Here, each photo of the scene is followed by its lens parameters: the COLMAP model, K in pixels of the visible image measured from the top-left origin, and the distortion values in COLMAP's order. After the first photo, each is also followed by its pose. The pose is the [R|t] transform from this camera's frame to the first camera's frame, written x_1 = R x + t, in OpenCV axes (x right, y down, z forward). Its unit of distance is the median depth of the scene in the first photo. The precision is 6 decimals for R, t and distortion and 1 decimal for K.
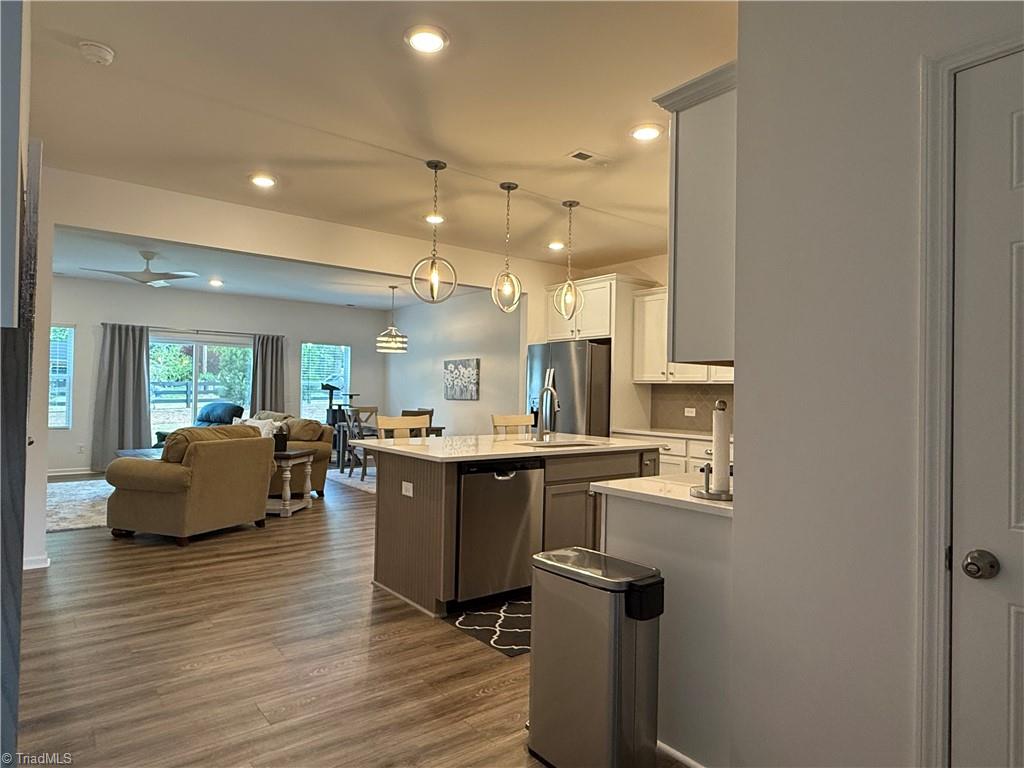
lens RADIAL K [[611.7, 0, 509.0], [0, 611.7, 386.2], [0, 0, 1]] dist [0.000480, -0.003419]
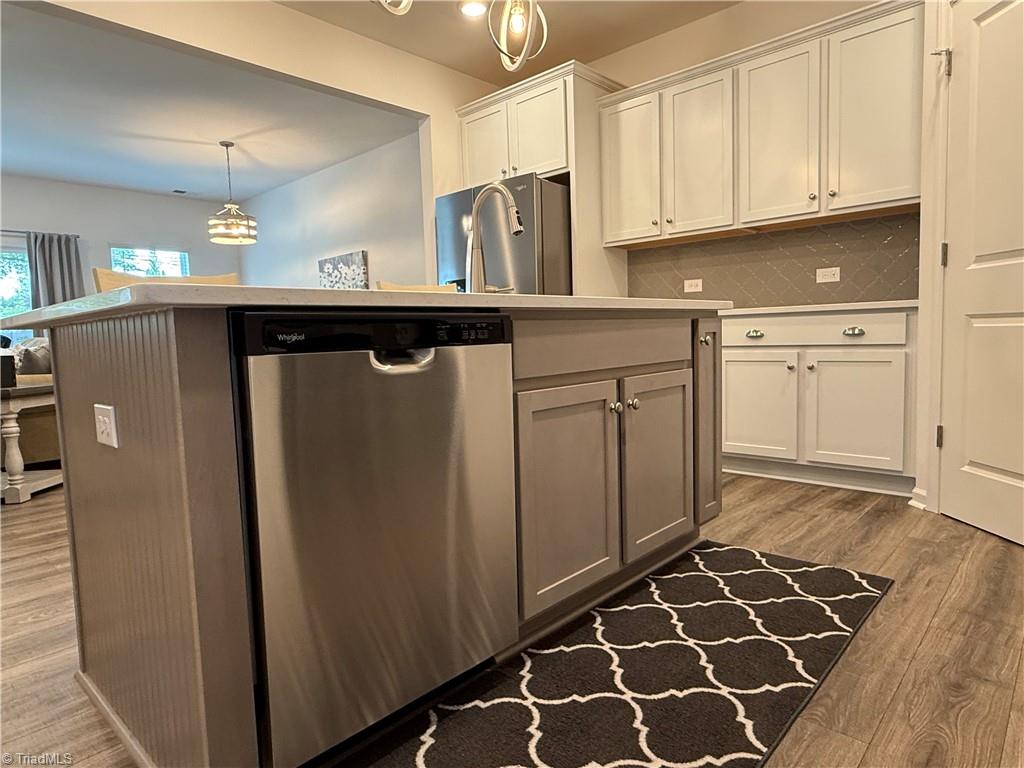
lens RADIAL K [[611.7, 0, 509.0], [0, 611.7, 386.2], [0, 0, 1]] dist [0.000480, -0.003419]
pose [[0.986806, -0.065850, 0.147912, -0.000204], [0.051587, 0.993821, 0.098282, 0.070439], [-0.153470, -0.089354, 0.984105, 0.361135]]
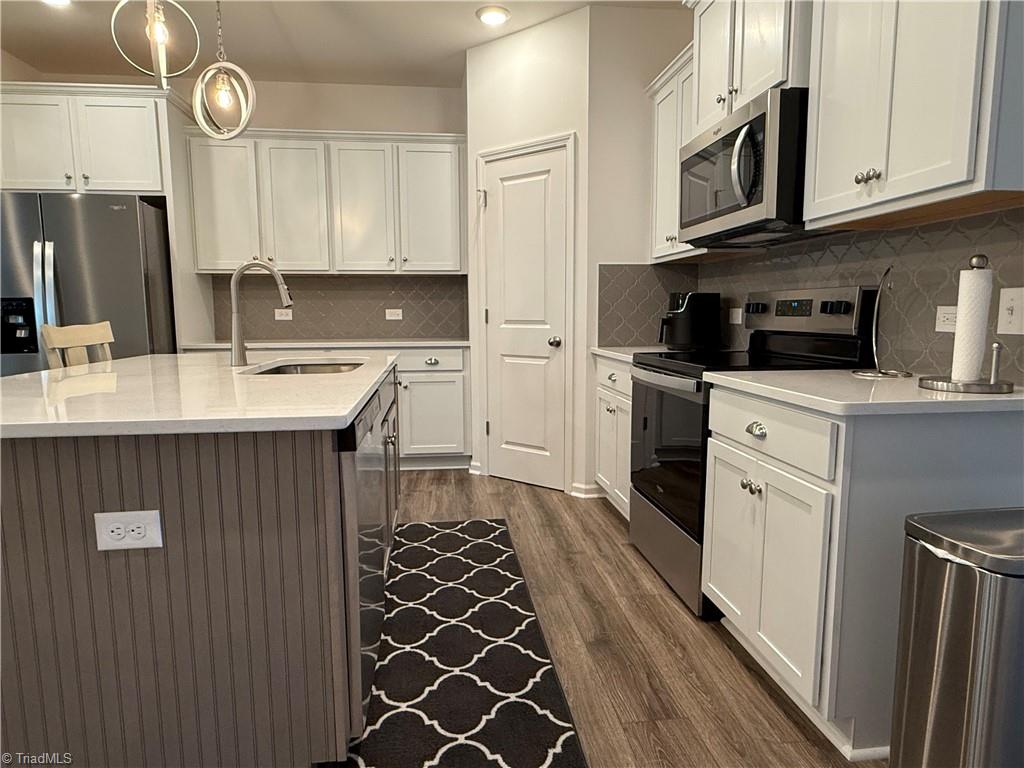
lens RADIAL K [[611.7, 0, 509.0], [0, 611.7, 386.2], [0, 0, 1]] dist [0.000480, -0.003419]
pose [[0.520196, -0.125937, 0.844710, -0.187696], [0.004846, 0.989487, 0.144538, 0.021443], [-0.854033, -0.071094, 0.515338, 0.359994]]
